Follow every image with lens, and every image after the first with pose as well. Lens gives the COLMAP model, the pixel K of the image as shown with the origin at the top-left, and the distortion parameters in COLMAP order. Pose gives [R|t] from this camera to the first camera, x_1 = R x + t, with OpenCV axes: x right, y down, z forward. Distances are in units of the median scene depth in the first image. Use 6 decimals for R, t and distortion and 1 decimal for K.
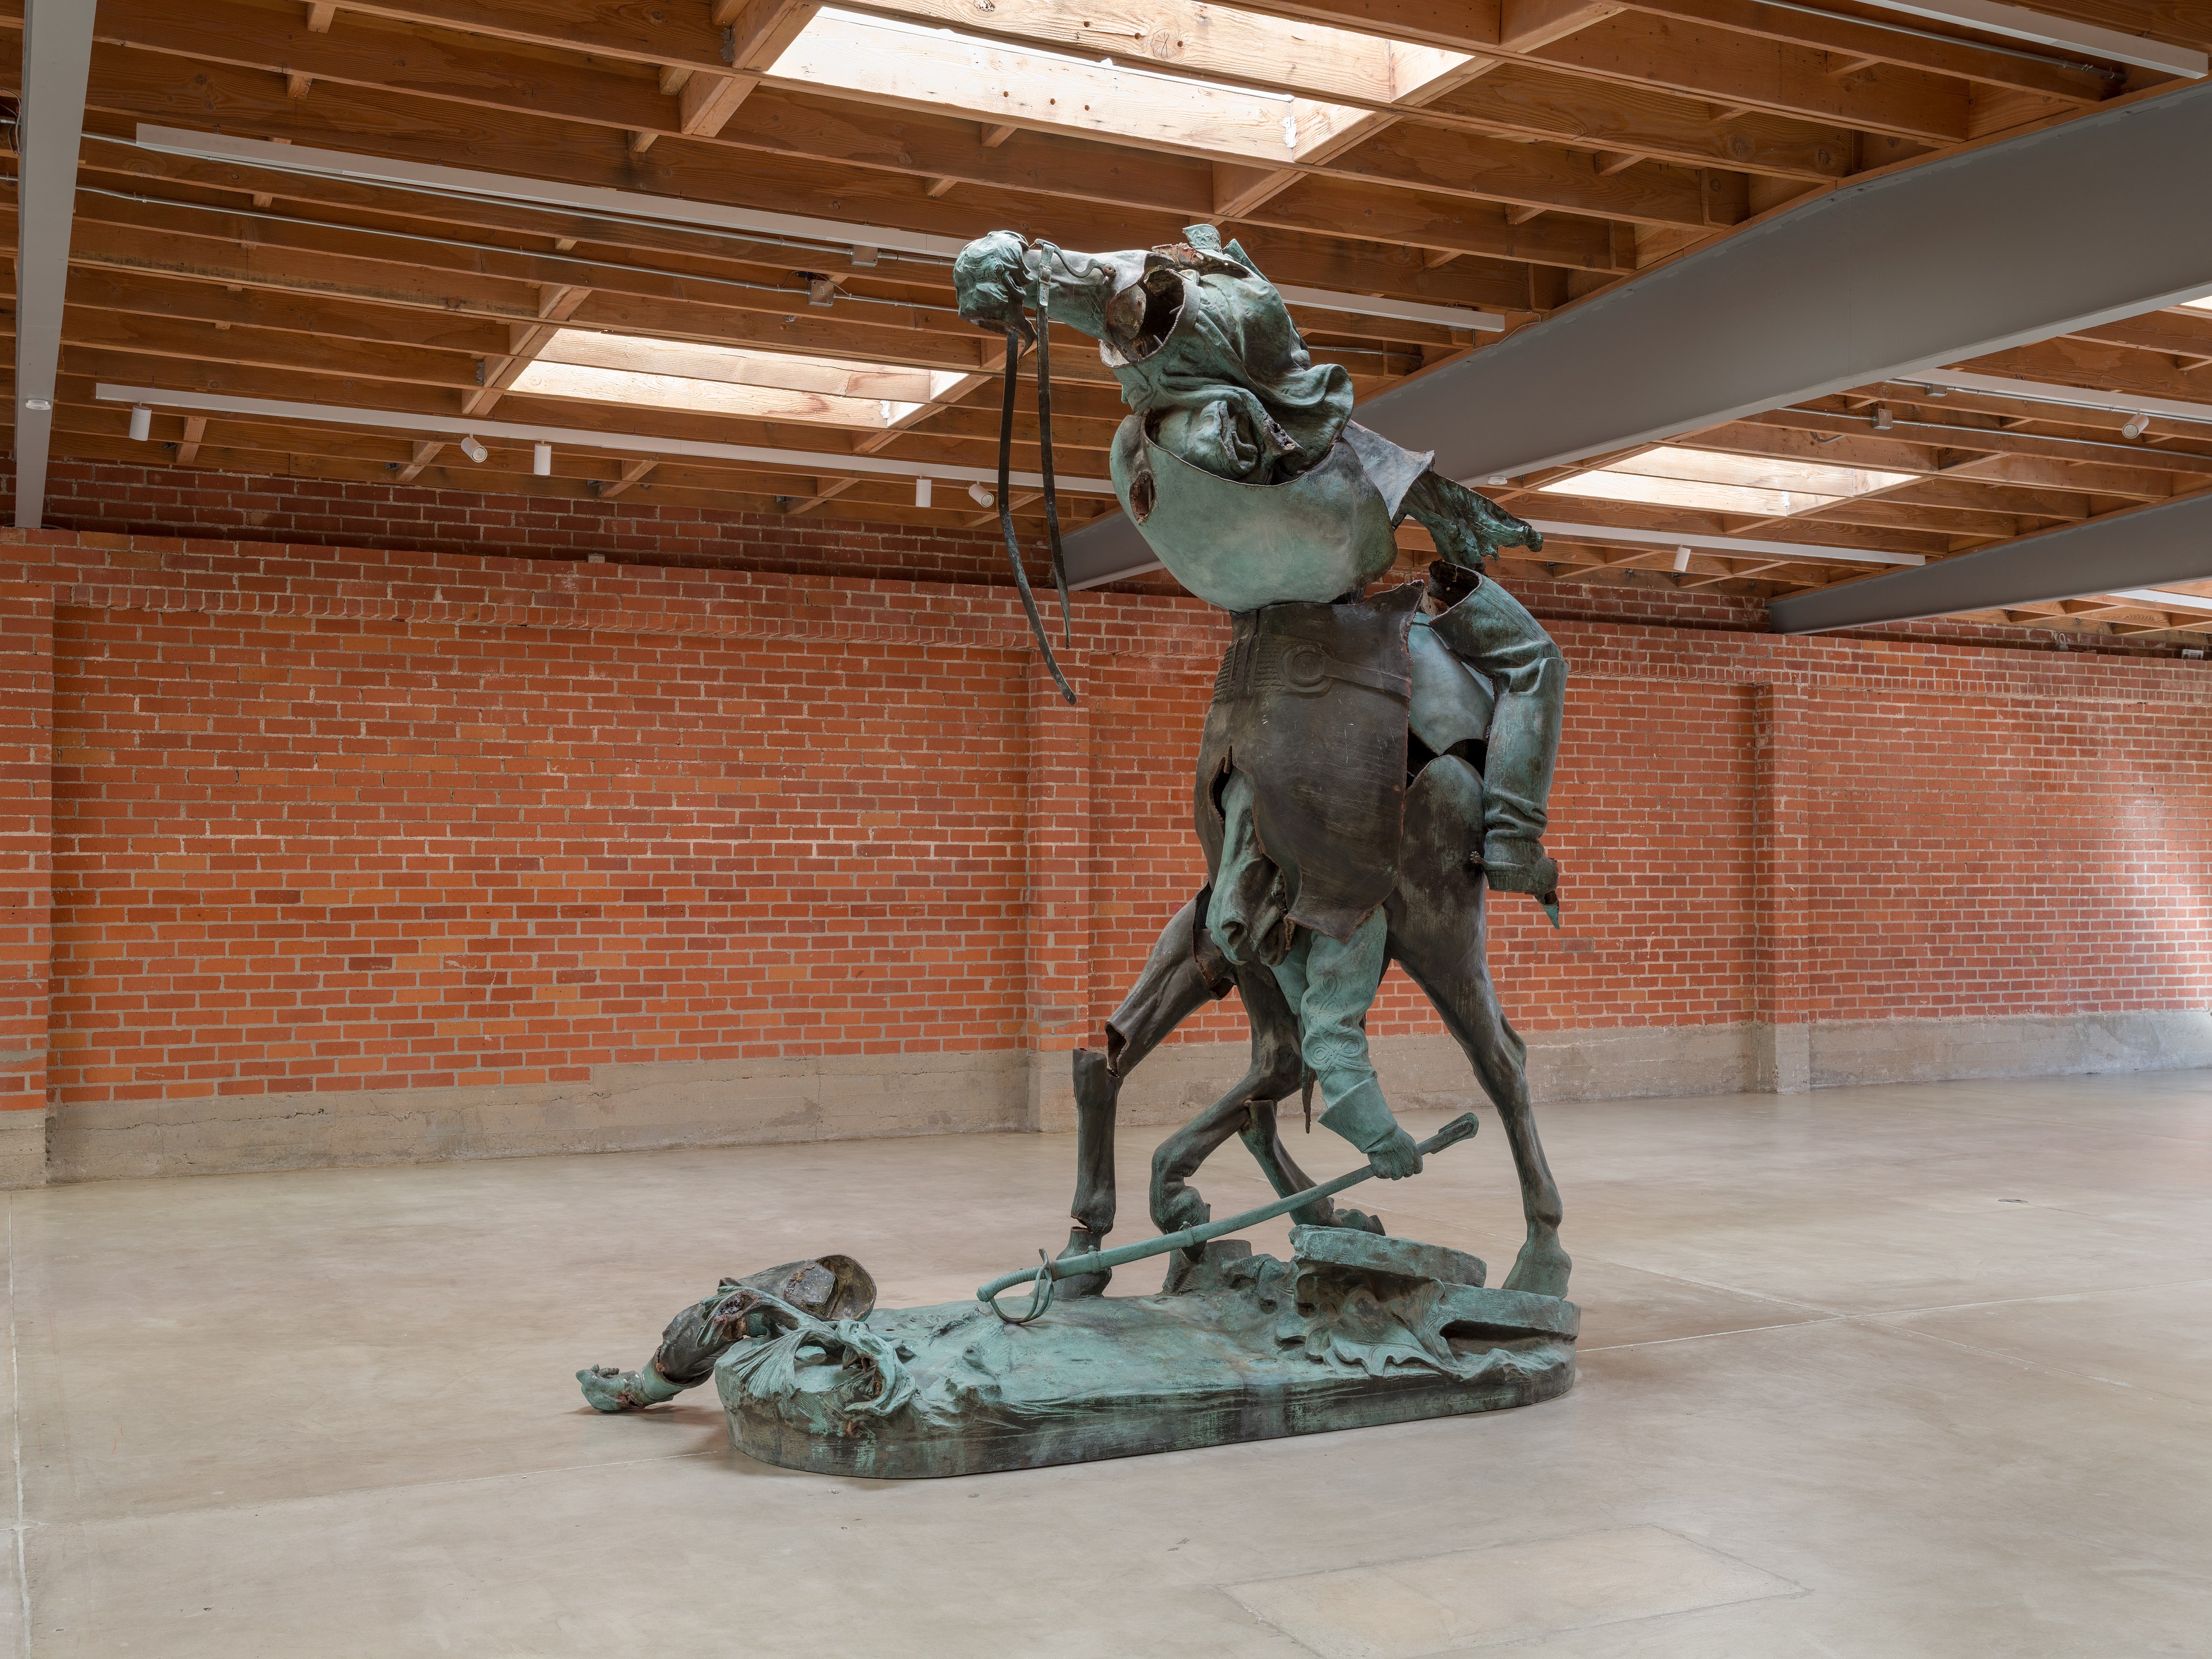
lens RADIAL K [[2188.9, 0, 1106.9], [0, 2188.9, 837.1], [0, 0, 1]] dist [-0.040933, 0.142024]
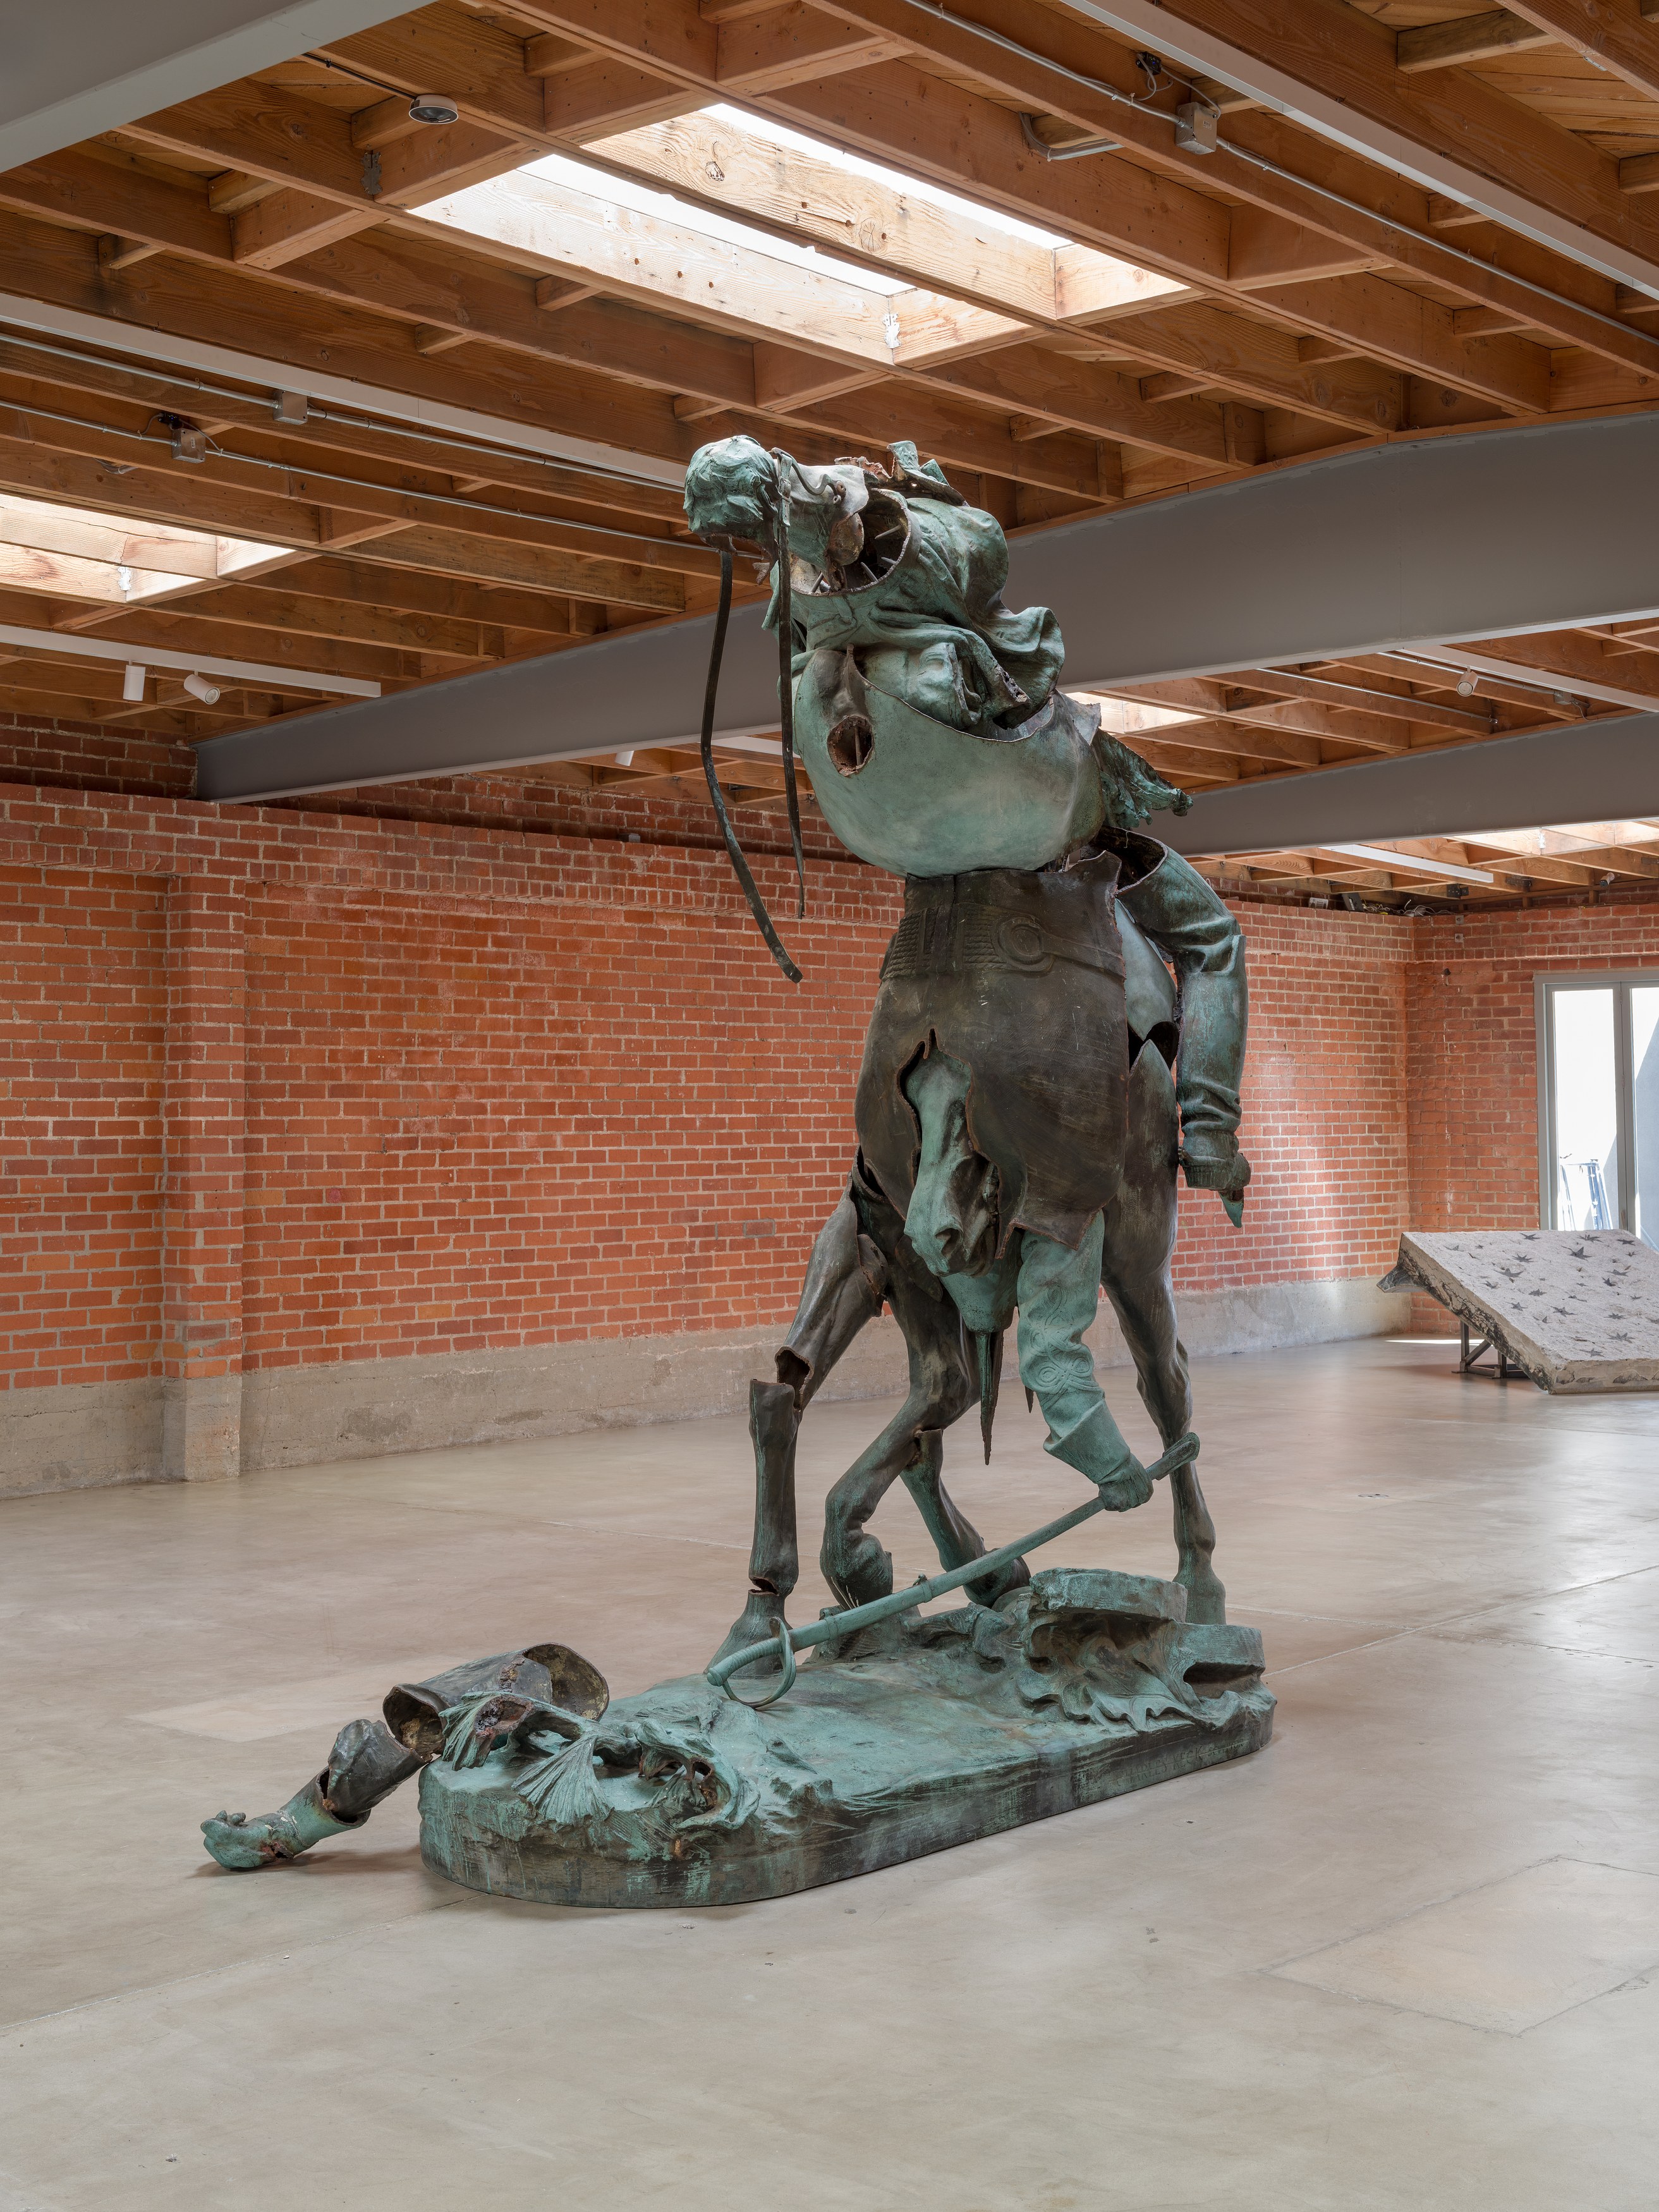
lens RADIAL K [[2673.4, 0, 832.0], [0, 2673.4, 987.2], [0, 0, 1]] dist [-0.009646, 0.074611]
pose [[0.930447, 0.010094, 0.366288, -0.207821], [0.003333, 0.999346, -0.036005, -0.010893], [-0.366412, 0.034722, 0.929805, 0.005337]]
